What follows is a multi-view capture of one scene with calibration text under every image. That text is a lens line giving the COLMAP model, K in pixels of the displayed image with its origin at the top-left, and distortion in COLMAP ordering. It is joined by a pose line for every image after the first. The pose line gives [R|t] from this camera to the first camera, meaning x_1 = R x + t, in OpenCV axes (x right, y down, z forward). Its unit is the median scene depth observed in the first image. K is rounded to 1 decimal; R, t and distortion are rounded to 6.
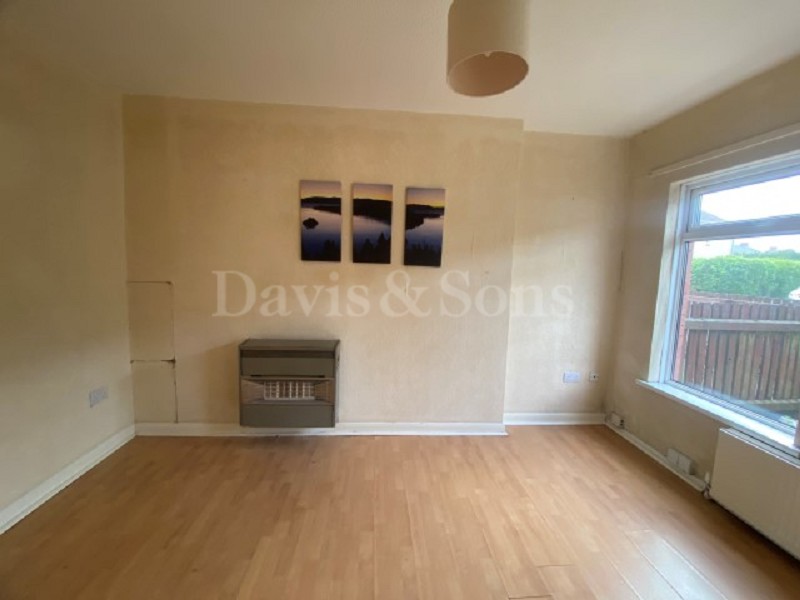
lens RADIAL K [[320.3, 0, 395.6], [0, 320.3, 300.6], [0, 0, 1]] dist [0.023362, -0.022681]
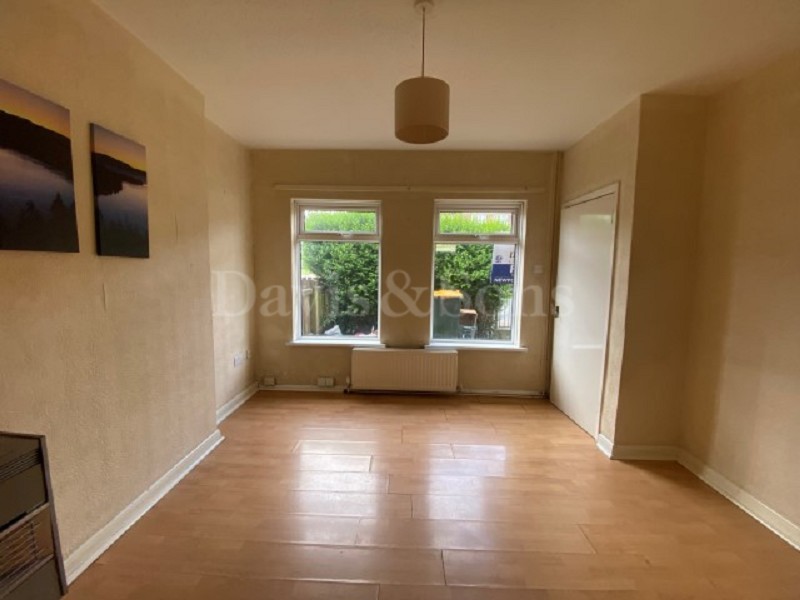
lens RADIAL K [[320.3, 0, 395.6], [0, 320.3, 300.6], [0, 0, 1]] dist [0.023362, -0.022681]
pose [[0.094311, -0.131242, 0.986854, -0.528290], [0.089221, 0.988398, 0.122921, -0.053916], [-0.991537, 0.076456, 0.104926, 0.416083]]
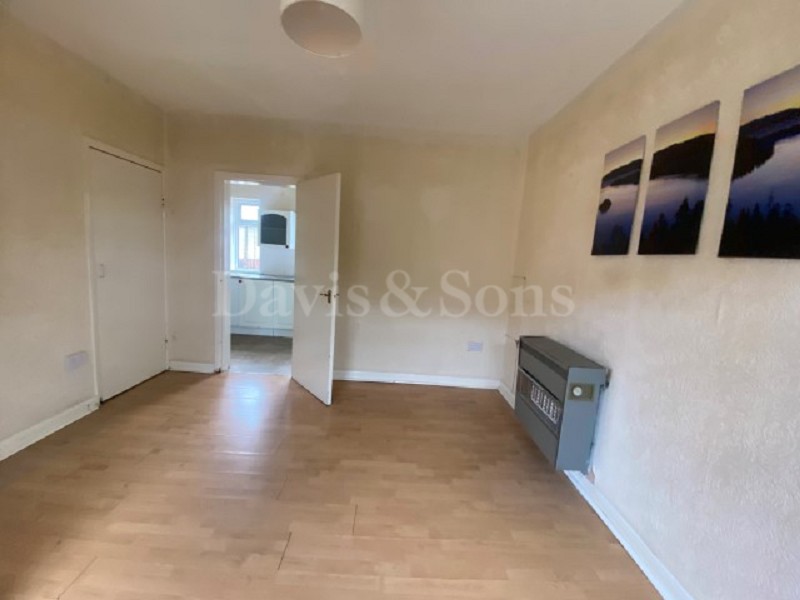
lens RADIAL K [[319.8, 0, 396.8], [0, 319.8, 298.9], [0, 0, 1]] dist [0.027726, -0.023087]
pose [[-0.042648, 0.092368, -0.994811, 0.538273], [-0.165990, 0.981224, 0.098223, -0.016071], [0.985205, 0.169318, -0.026515, 0.563773]]
